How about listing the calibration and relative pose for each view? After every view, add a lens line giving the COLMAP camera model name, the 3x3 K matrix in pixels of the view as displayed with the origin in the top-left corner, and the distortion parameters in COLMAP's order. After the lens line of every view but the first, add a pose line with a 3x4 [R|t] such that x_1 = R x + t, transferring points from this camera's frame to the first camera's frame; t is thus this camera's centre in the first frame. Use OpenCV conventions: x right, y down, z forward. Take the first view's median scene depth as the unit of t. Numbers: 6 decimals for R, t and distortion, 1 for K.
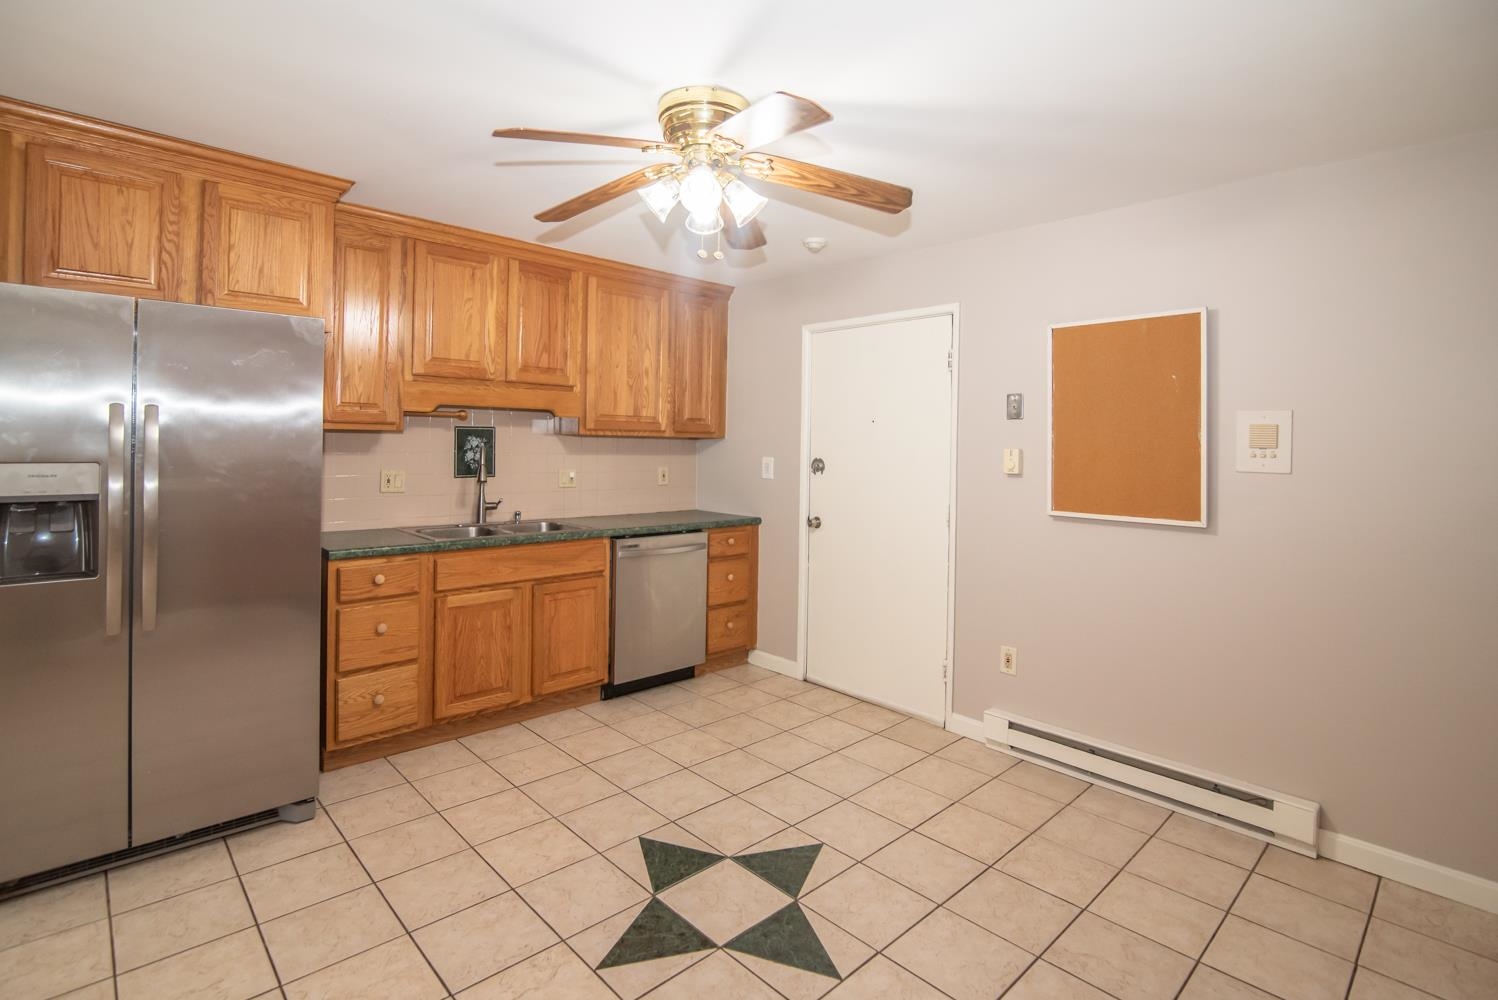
lens RADIAL K [[722.7, 0, 752.0], [0, 722.7, 442.9], [0, 0, 1]] dist [-0.017078, 0.000085]
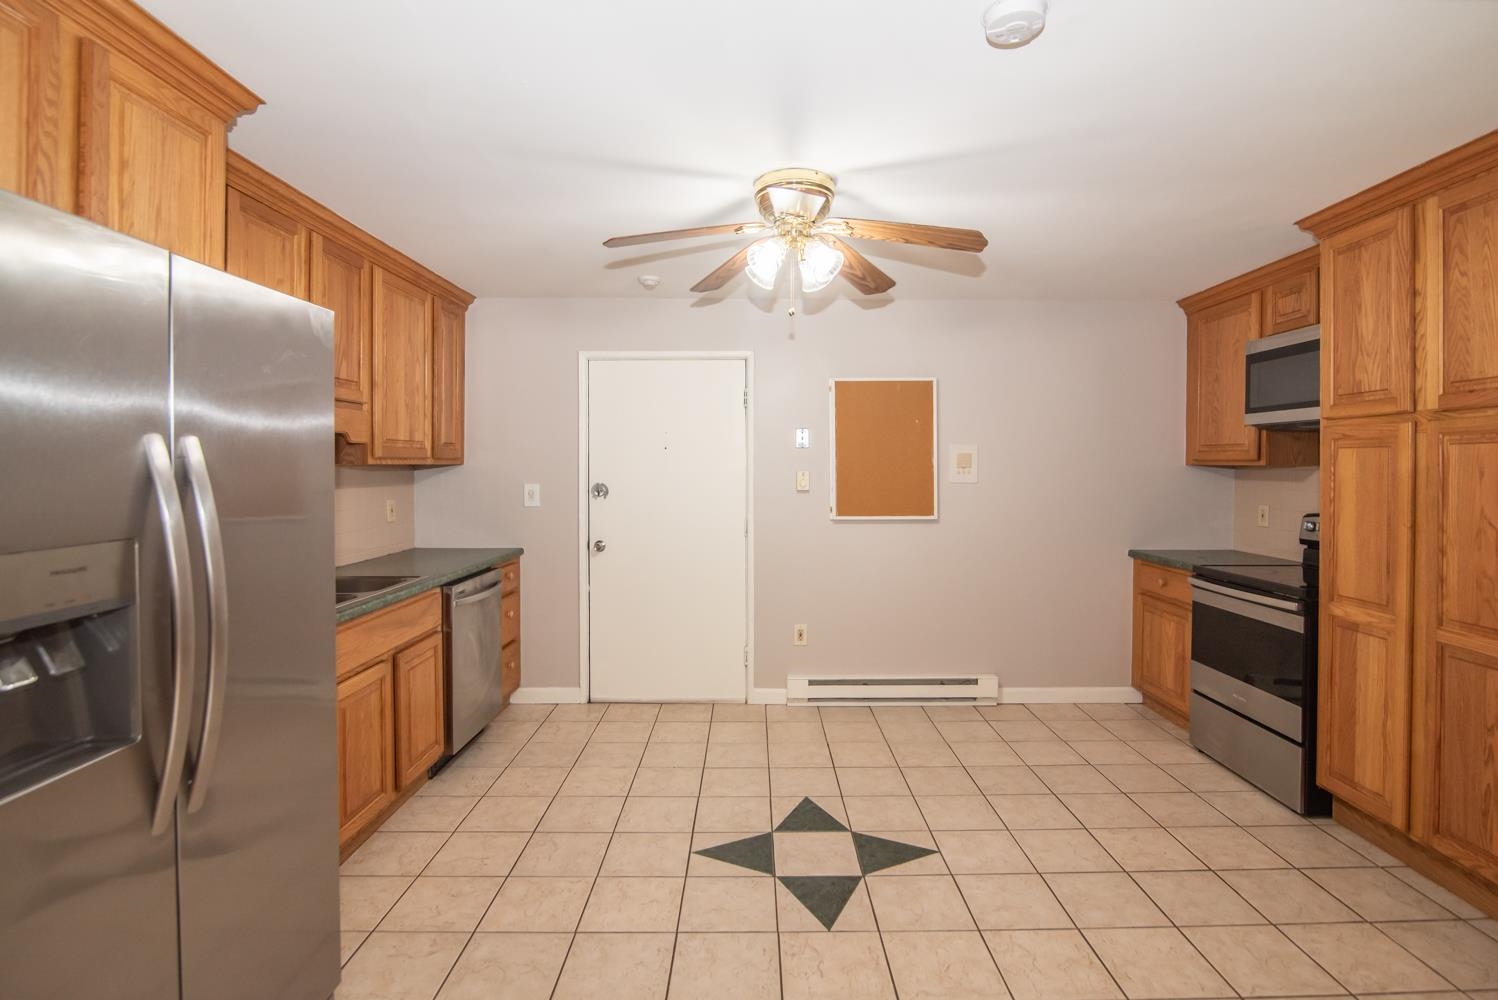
lens RADIAL K [[733.6, 0, 763.7], [0, 733.6, 472.5], [0, 0, 1]] dist [-0.018475, 0.000410]
pose [[0.679370, -0.024544, 0.733385, -0.681728], [0.009474, 0.999651, 0.024678, -0.023630], [-0.733735, -0.009817, 0.679365, 0.166237]]
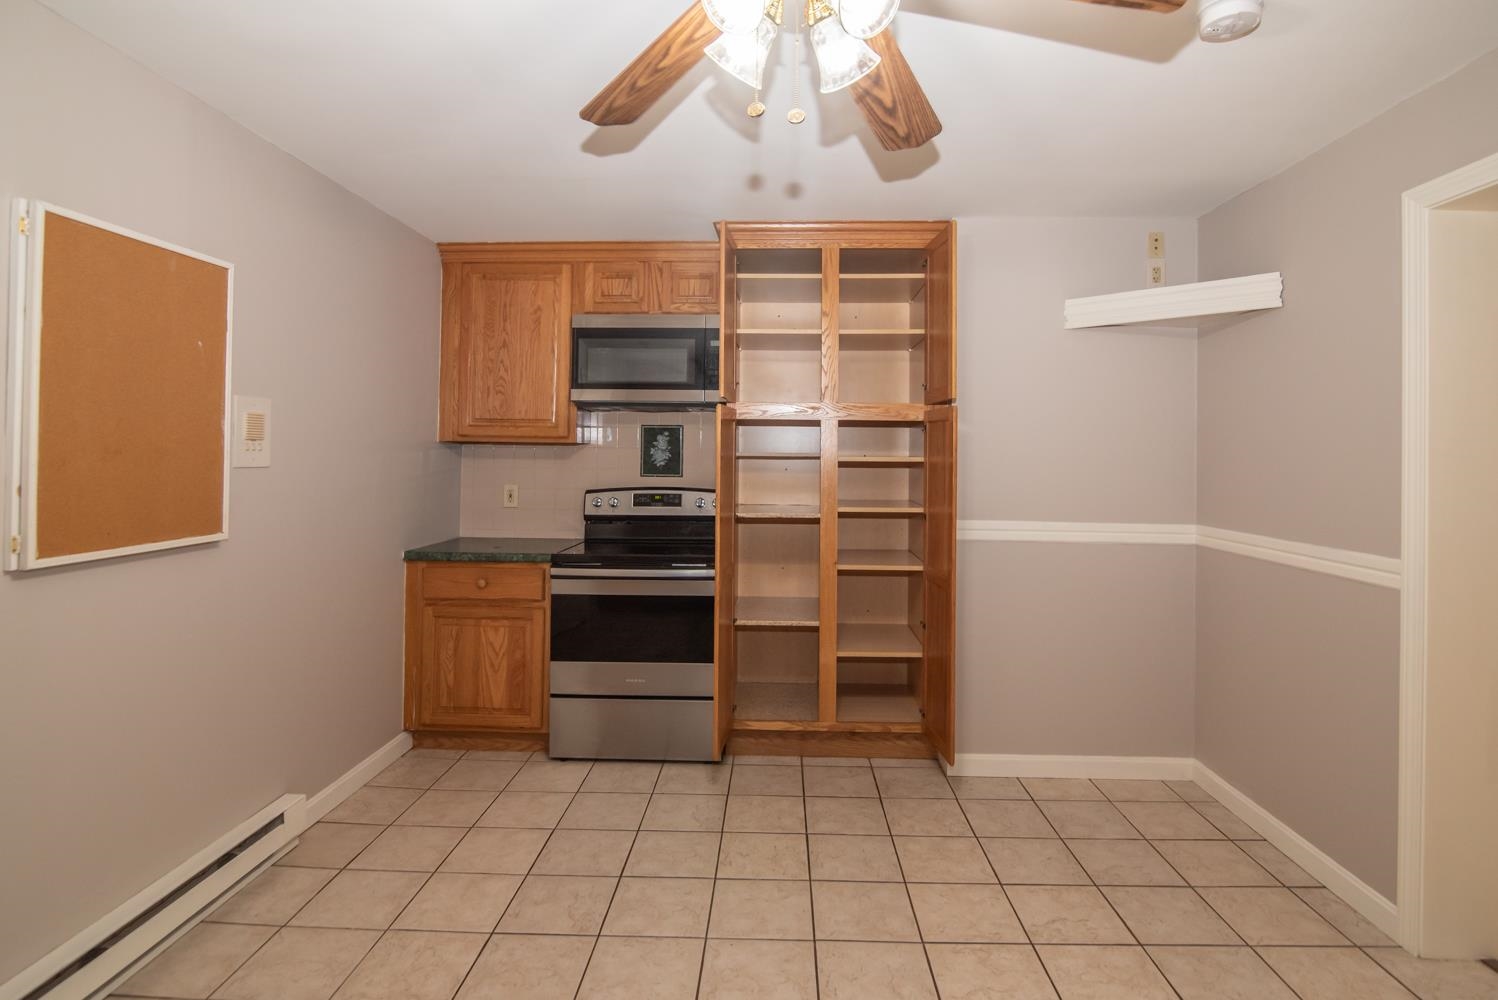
lens RADIAL K [[765.2, 0, 762.8], [0, 765.2, 441.4], [0, 0, 1]] dist [-0.020797, 0.000193]
pose [[-0.708078, -0.013502, 0.706005, -0.336173], [-0.024074, 0.999698, -0.005027, -0.001851], [-0.705723, -0.020556, -0.708189, 1.013406]]
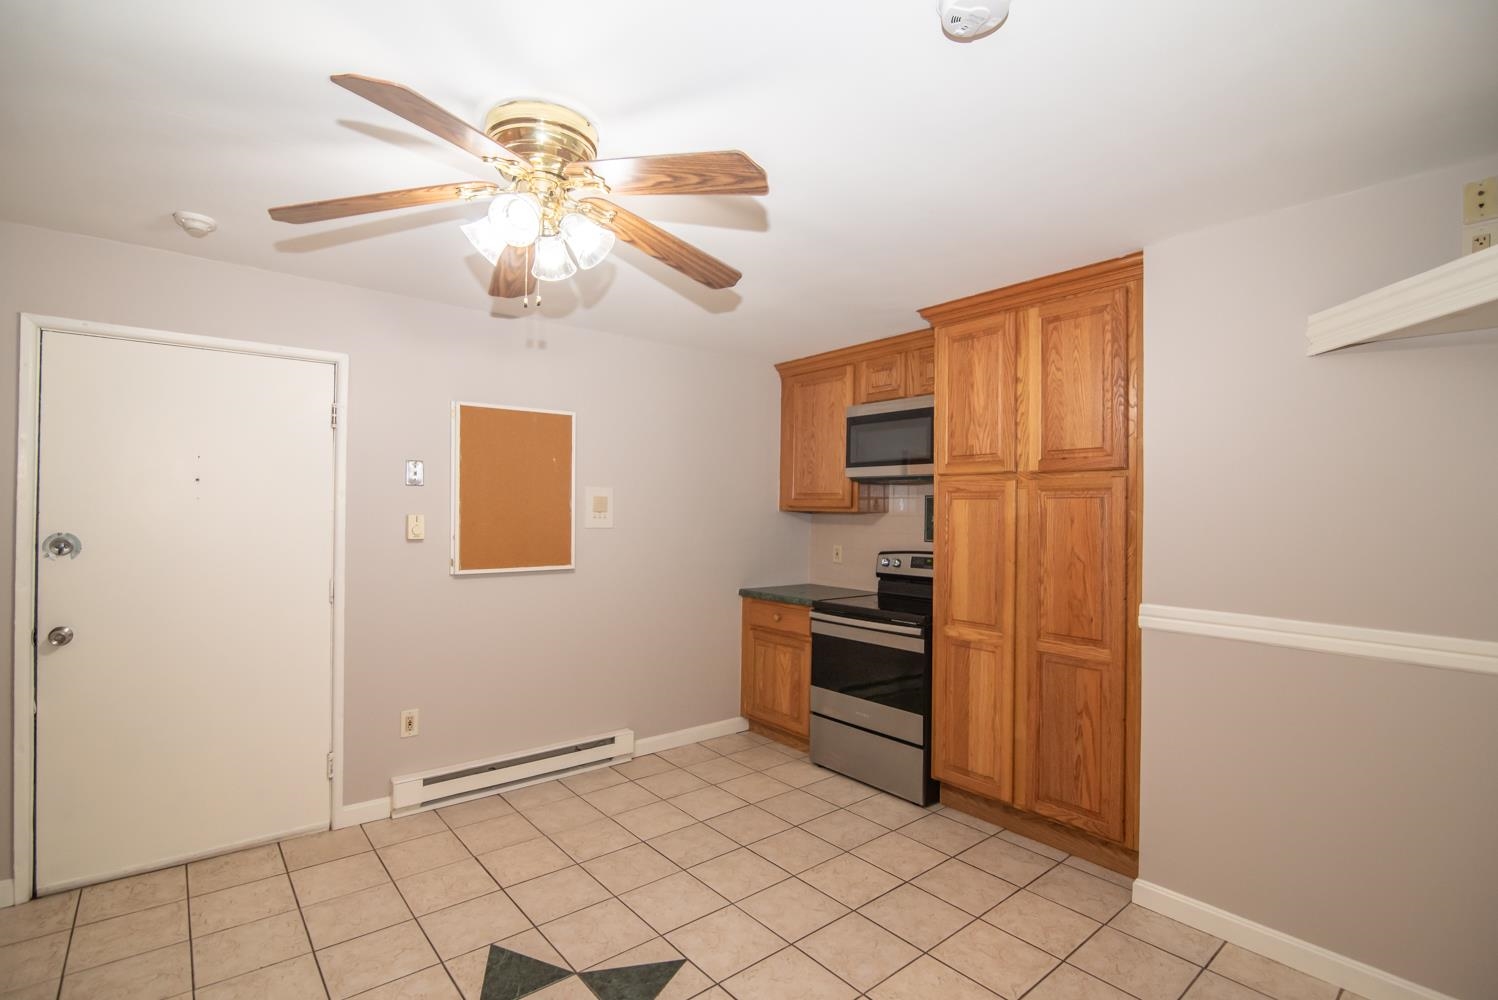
lens RADIAL K [[696.8, 0, 746.6], [0, 696.8, 504.2], [0, 0, 1]] dist [-0.019865, 0.000684]
pose [[0.065349, -0.009011, 0.997822, -0.614489], [-0.012878, 0.999868, 0.009872, -0.023558], [-0.997779, -0.013495, 0.065224, 0.492304]]
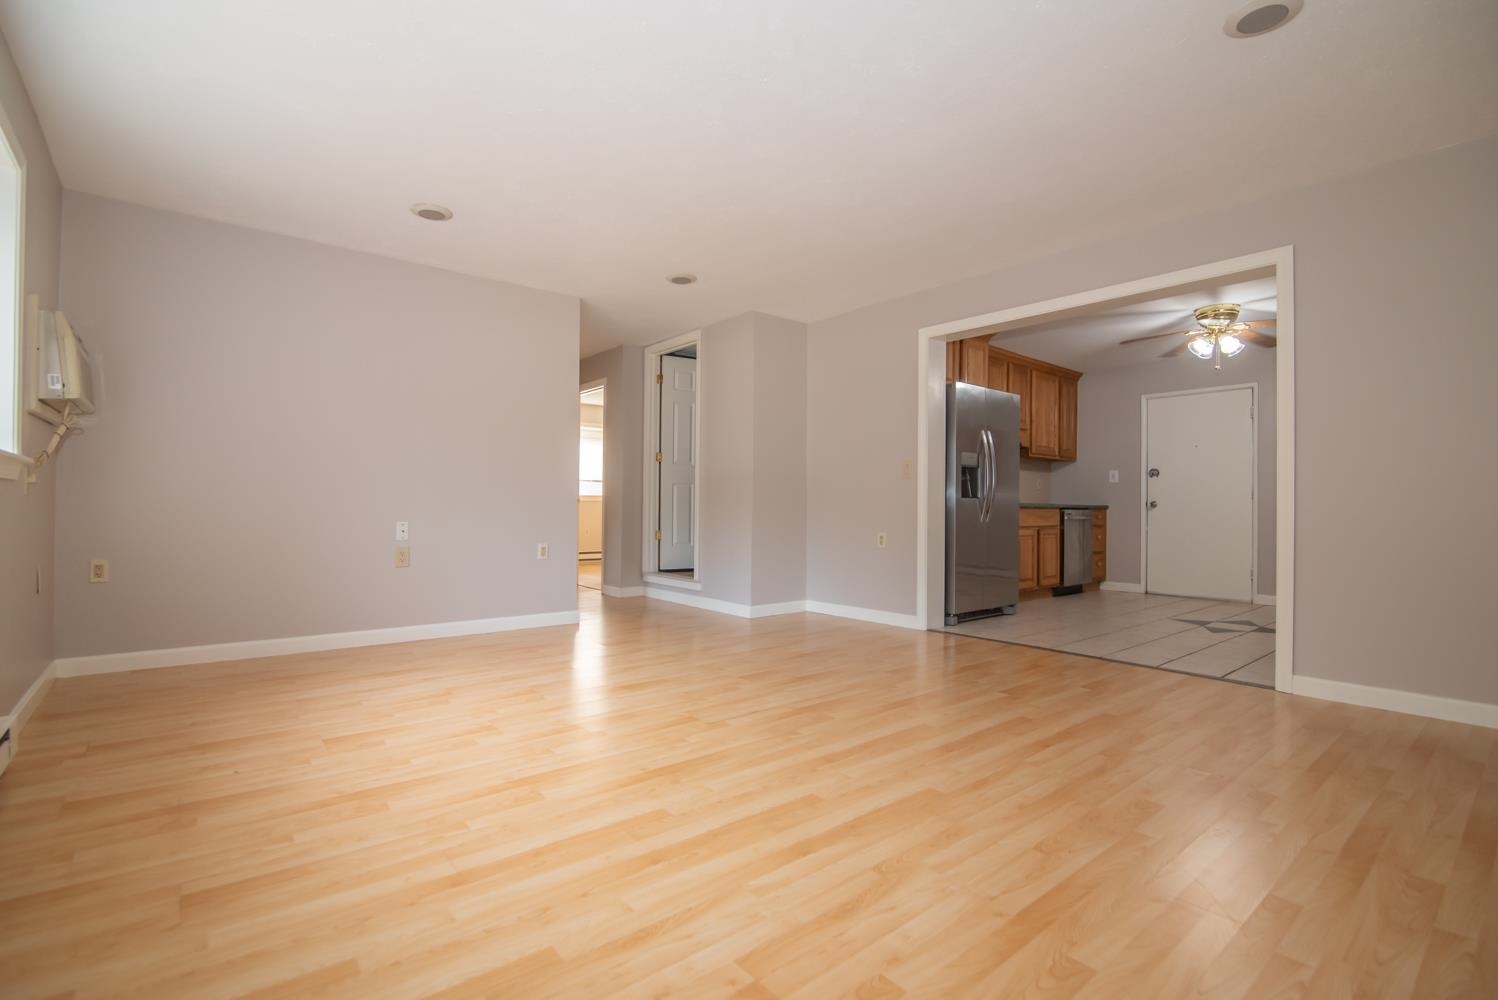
lens RADIAL K [[687.4, 0, 744.9], [0, 687.4, 503.8], [0, 0, 1]] dist [-0.020636, 0.000855]
pose [[0.997902, -0.009033, -0.064103, -1.090716], [0.008715, 0.999948, -0.005247, 0.144690], [0.064147, 0.004678, 0.997929, -1.017295]]
